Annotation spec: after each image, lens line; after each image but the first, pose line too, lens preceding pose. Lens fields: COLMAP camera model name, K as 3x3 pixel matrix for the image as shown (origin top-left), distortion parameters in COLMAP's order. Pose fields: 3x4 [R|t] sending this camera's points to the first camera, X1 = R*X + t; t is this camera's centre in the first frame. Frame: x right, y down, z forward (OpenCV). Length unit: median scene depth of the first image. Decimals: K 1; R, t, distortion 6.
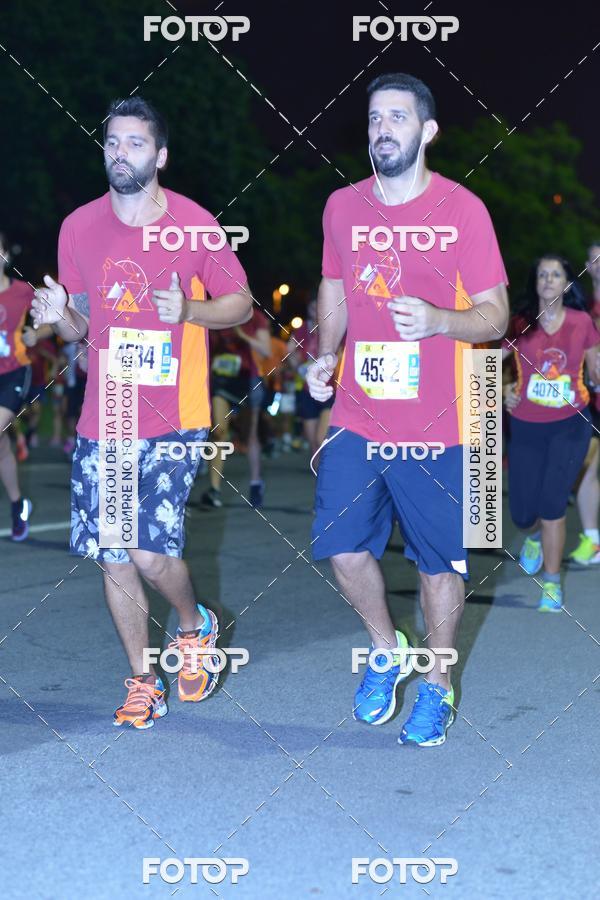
lens RADIAL K [[2085.5, 0, 307.9], [0, 2085.5, 428.4], [0, 0, 1]] dist [-0.107319, 0.000000]
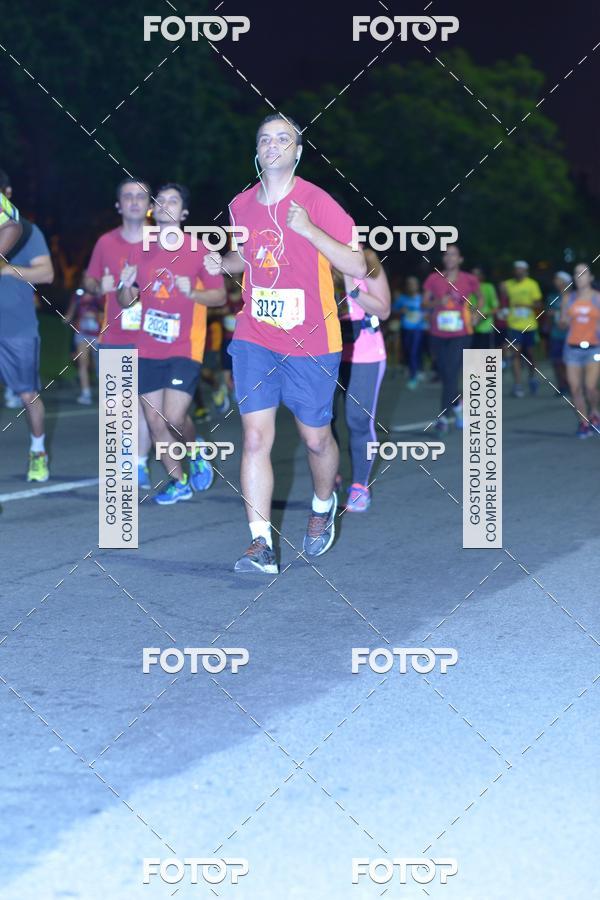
lens RADIAL K [[2085.5, 0, 302.0], [0, 2085.5, 374.3], [0, 0, 1]] dist [-0.107319, 0.000000]
pose [[0.999573, -0.019290, 0.021934, -0.112777], [0.019206, 0.999808, 0.004005, -0.006500], [-0.022008, -0.003582, 0.999751, 0.094850]]
